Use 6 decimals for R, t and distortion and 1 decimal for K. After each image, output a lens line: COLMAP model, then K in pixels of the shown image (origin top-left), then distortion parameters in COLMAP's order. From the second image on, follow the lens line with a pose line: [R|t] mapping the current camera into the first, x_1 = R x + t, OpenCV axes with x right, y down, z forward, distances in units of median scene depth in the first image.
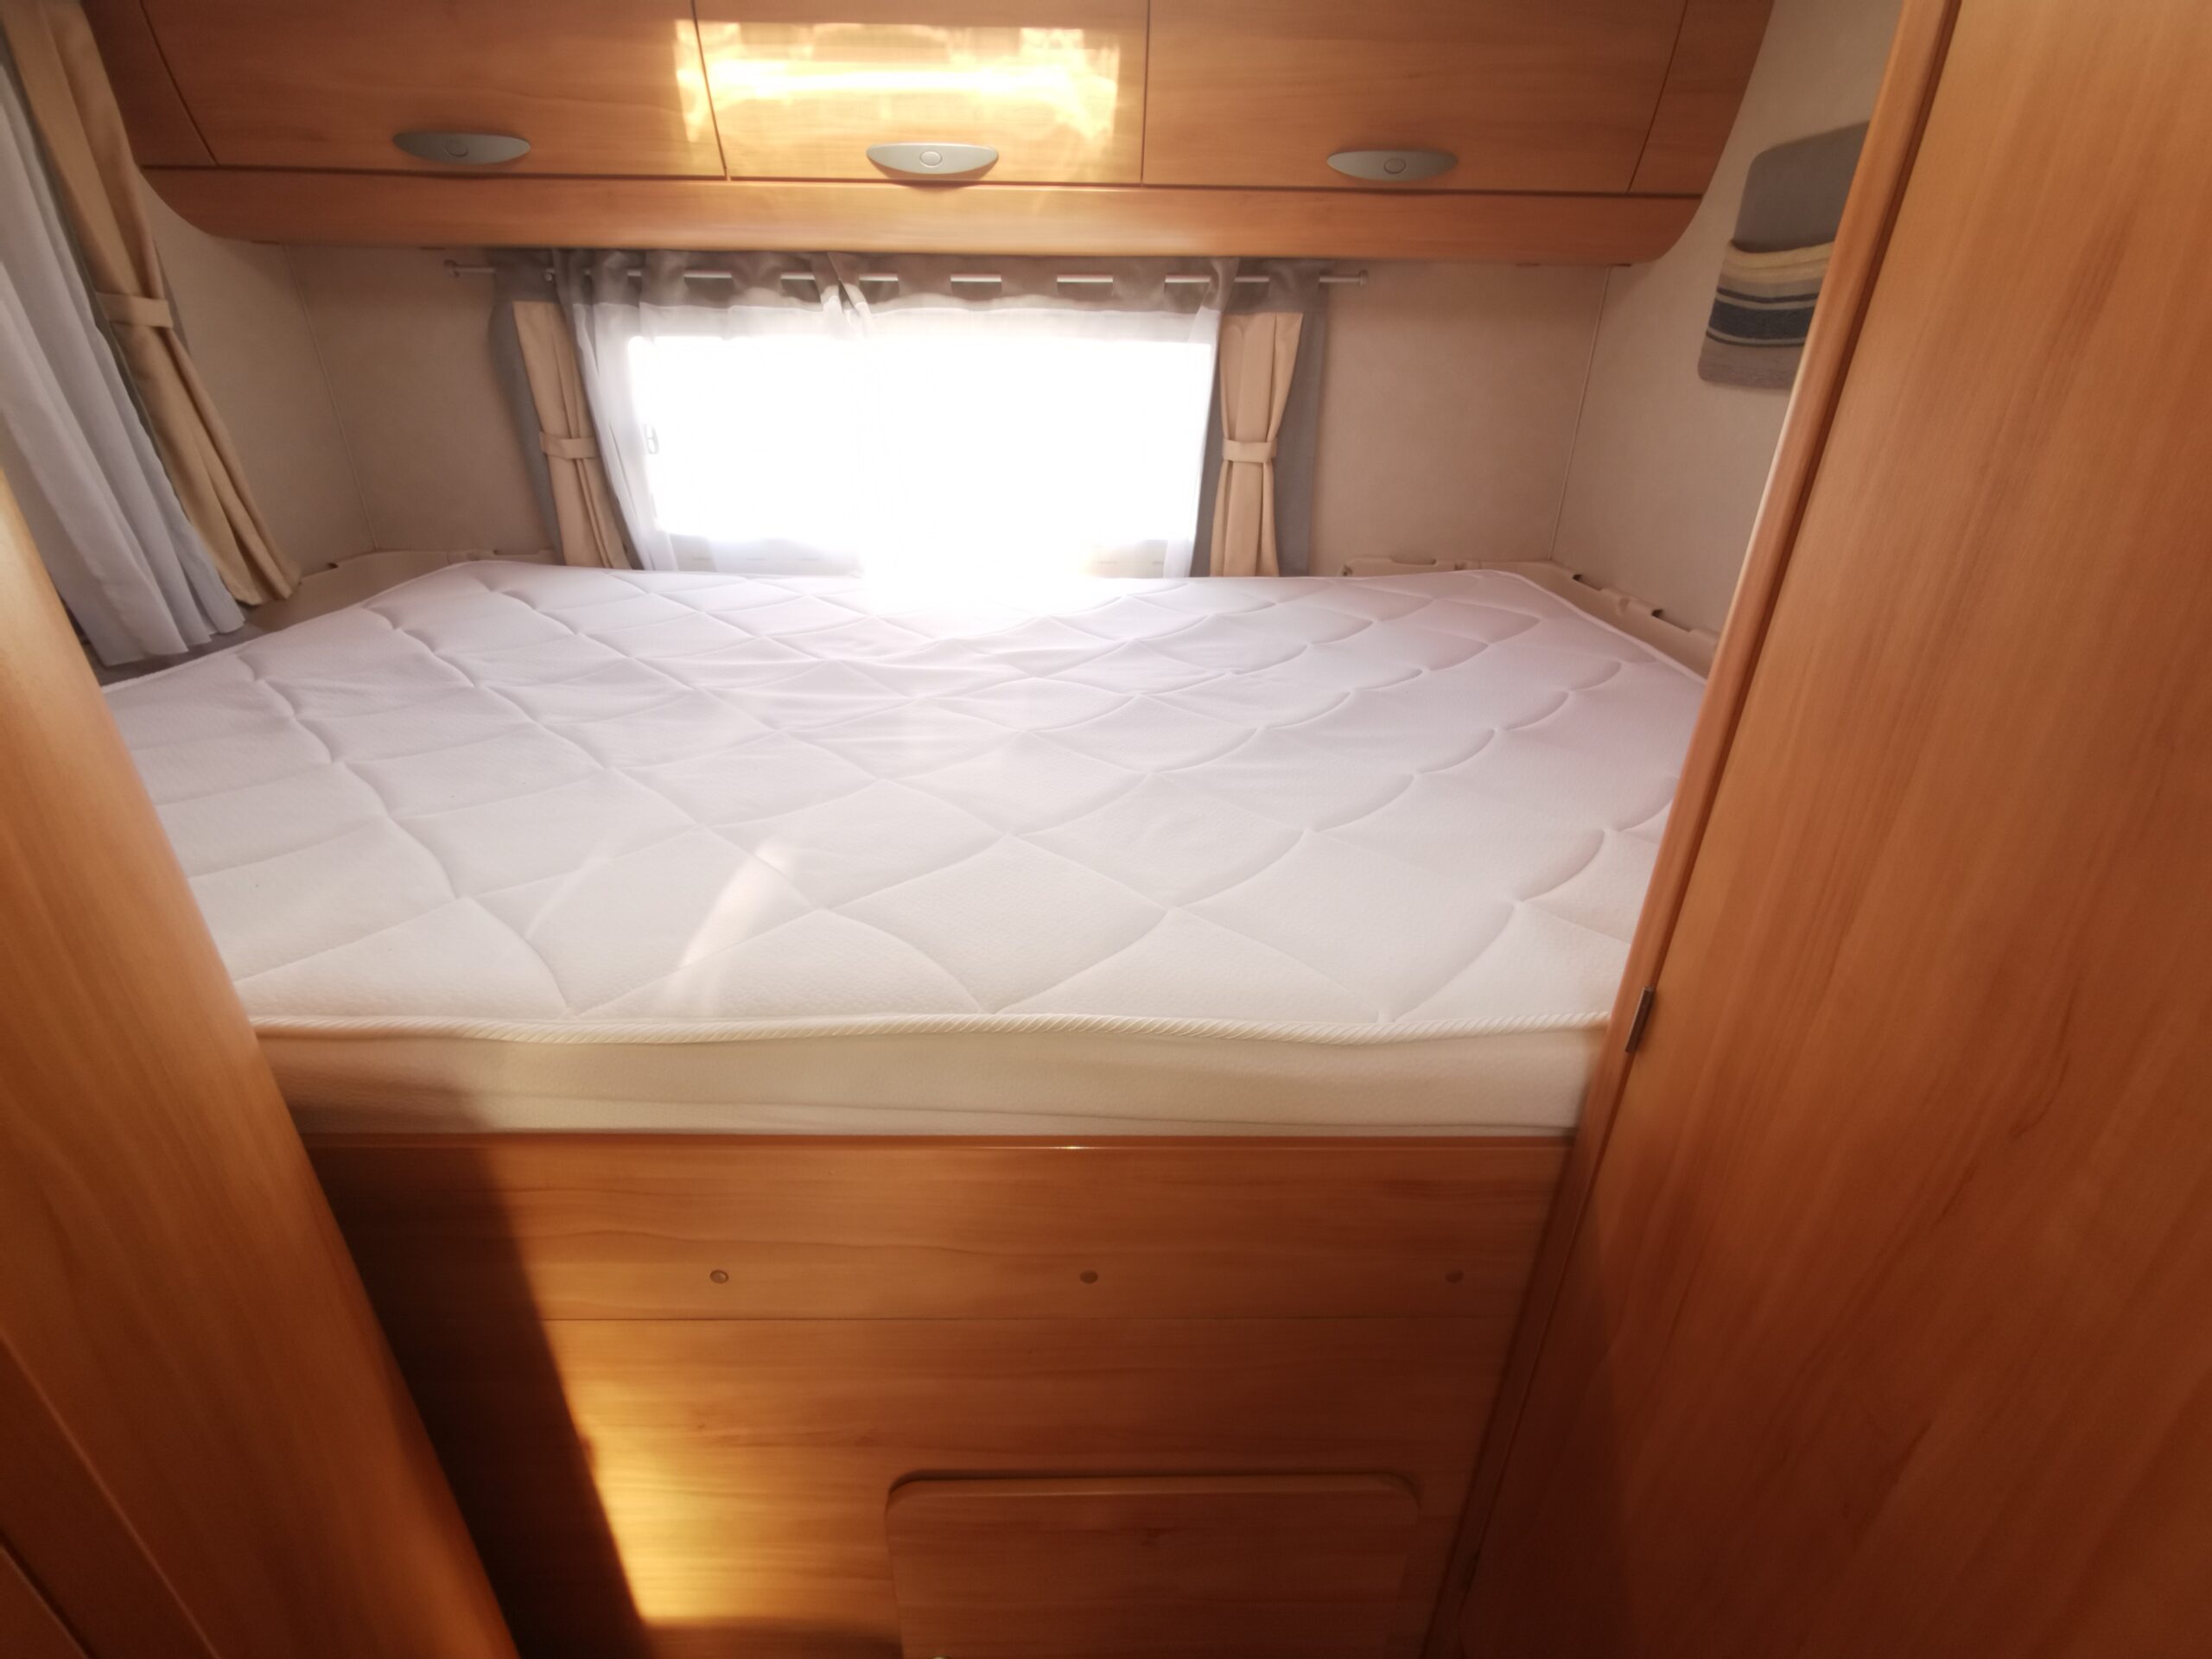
lens RADIAL K [[999.4, 0, 1101.6], [0, 999.4, 820.0], [0, 0, 1]] dist [-0.005126, 0.004906]
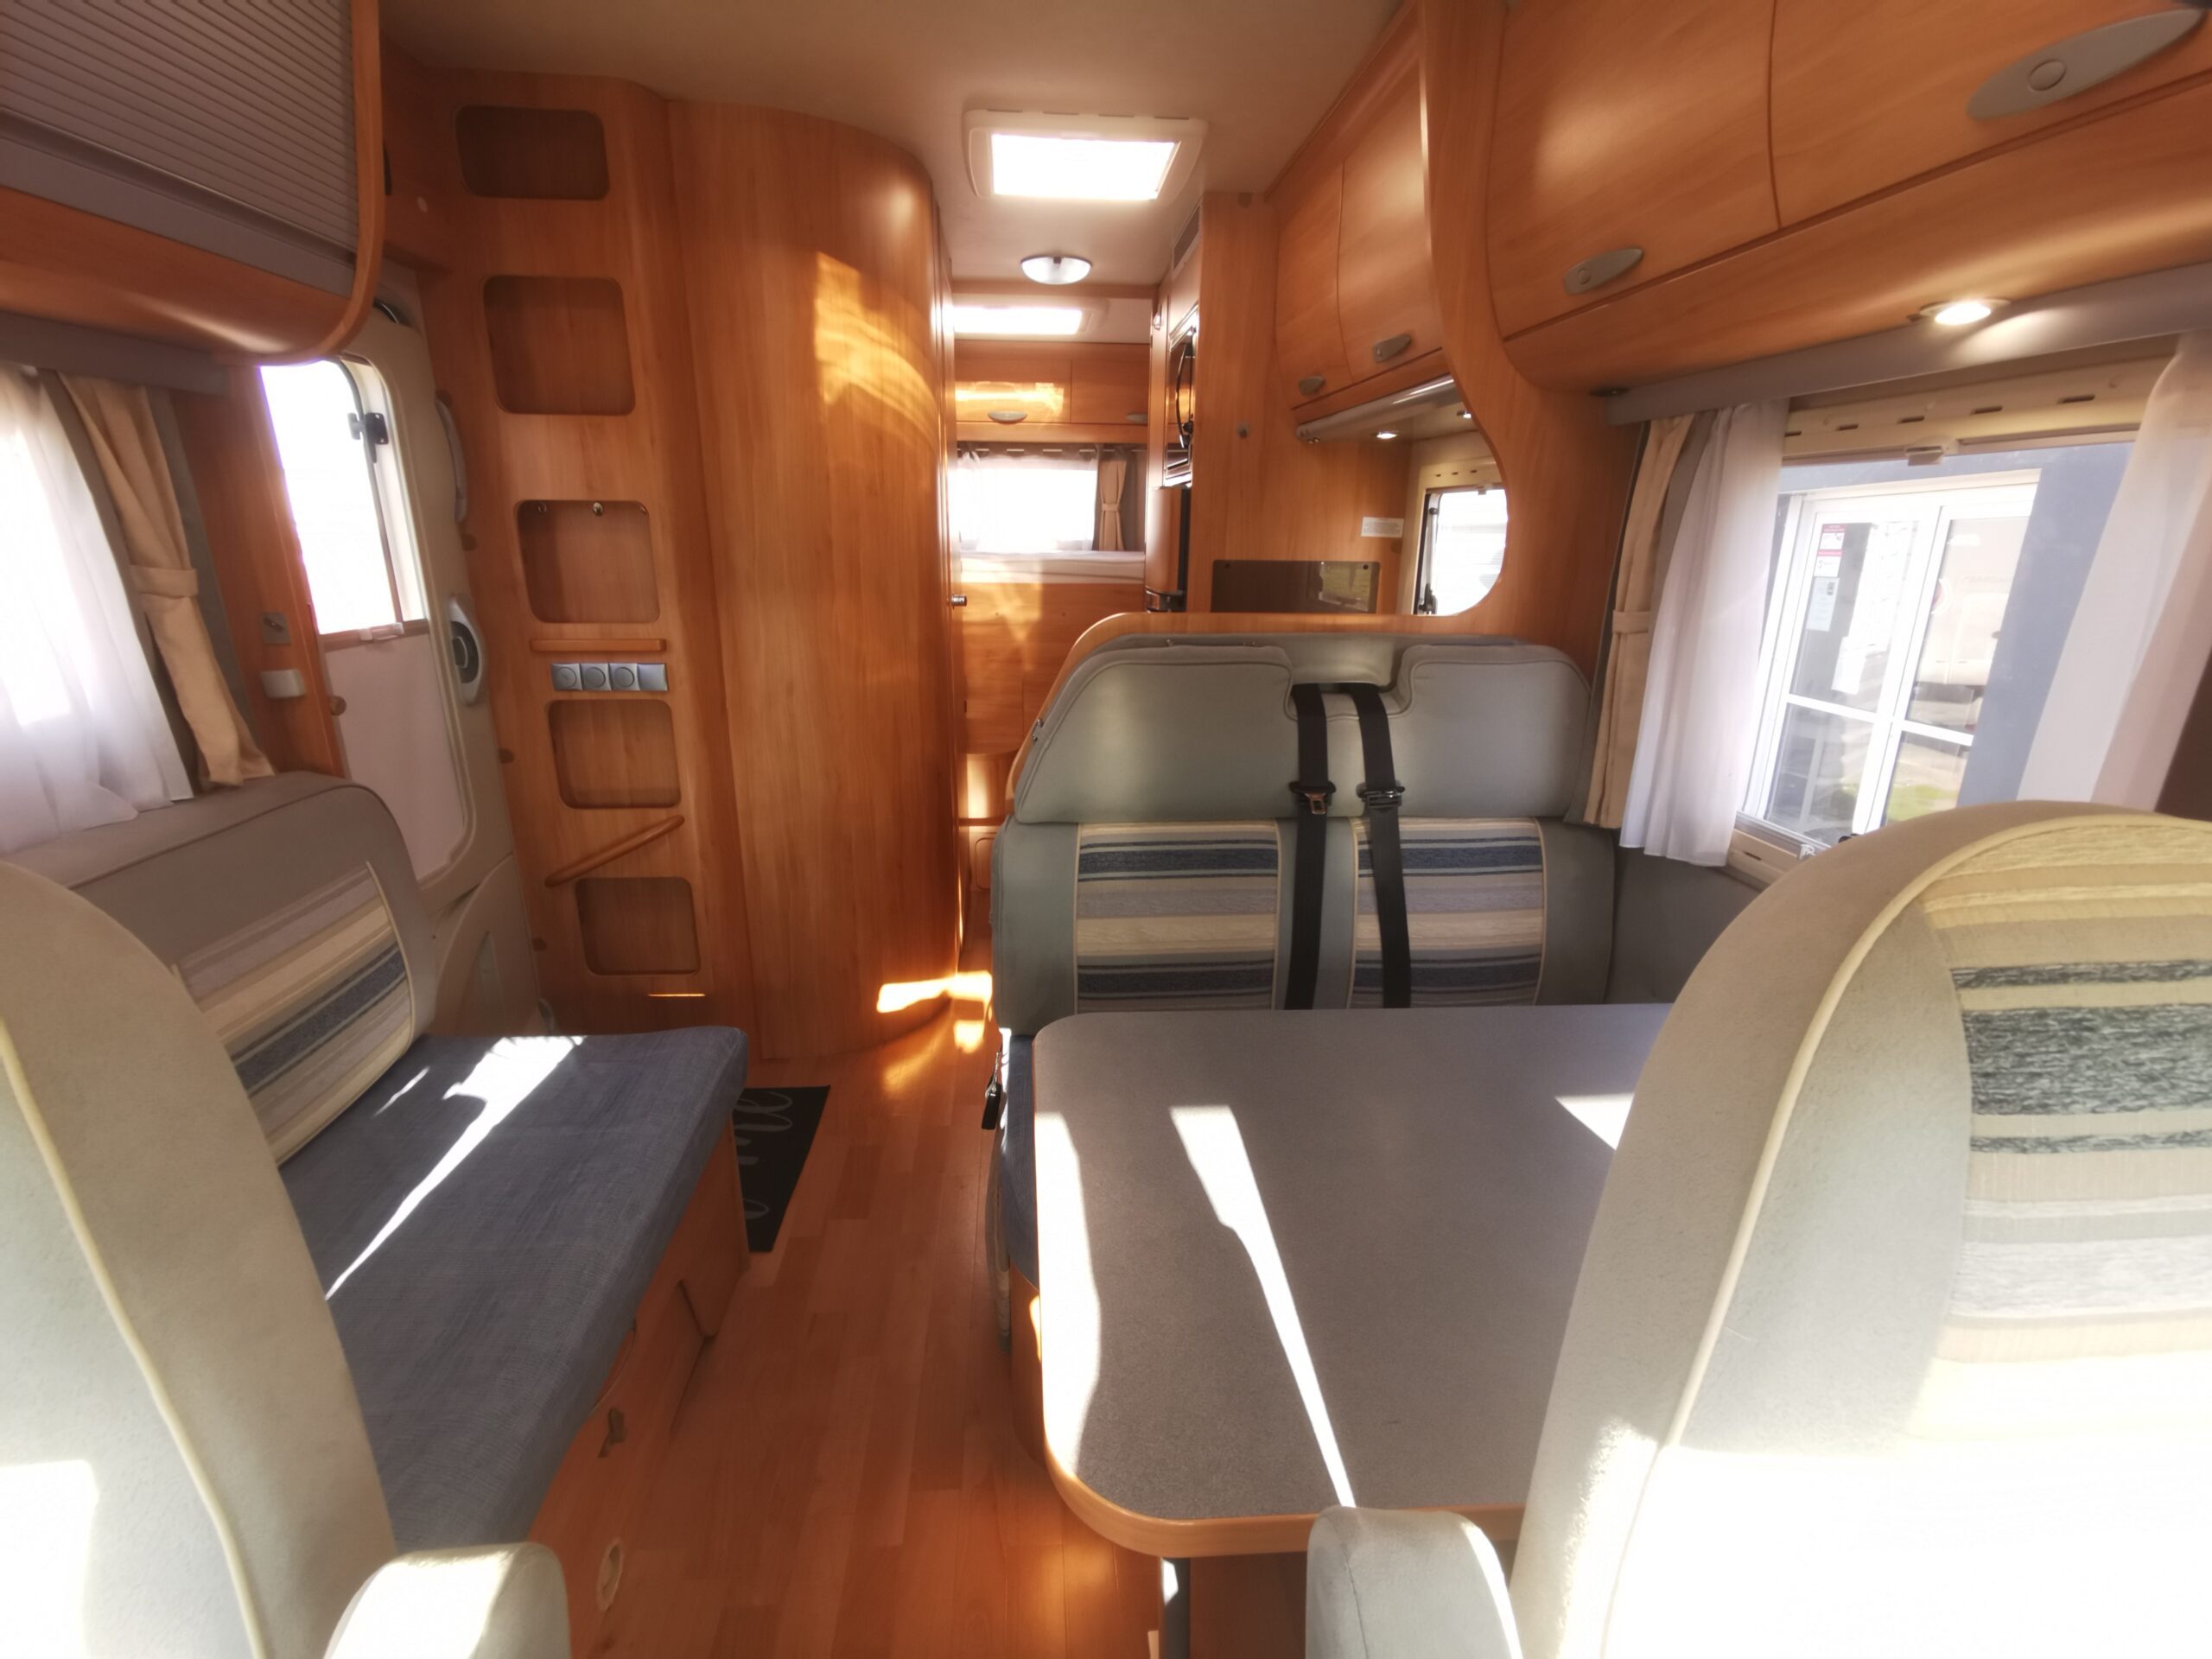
lens RADIAL K [[999.4, 0, 1109.0], [0, 999.4, 813.3], [0, 0, 1]] dist [-0.005126, 0.004906]
pose [[0.996760, -0.027192, 0.075704, -0.103301], [0.038583, 0.987422, -0.153330, 0.993693], [-0.070582, 0.155754, 0.985271, -1.784057]]
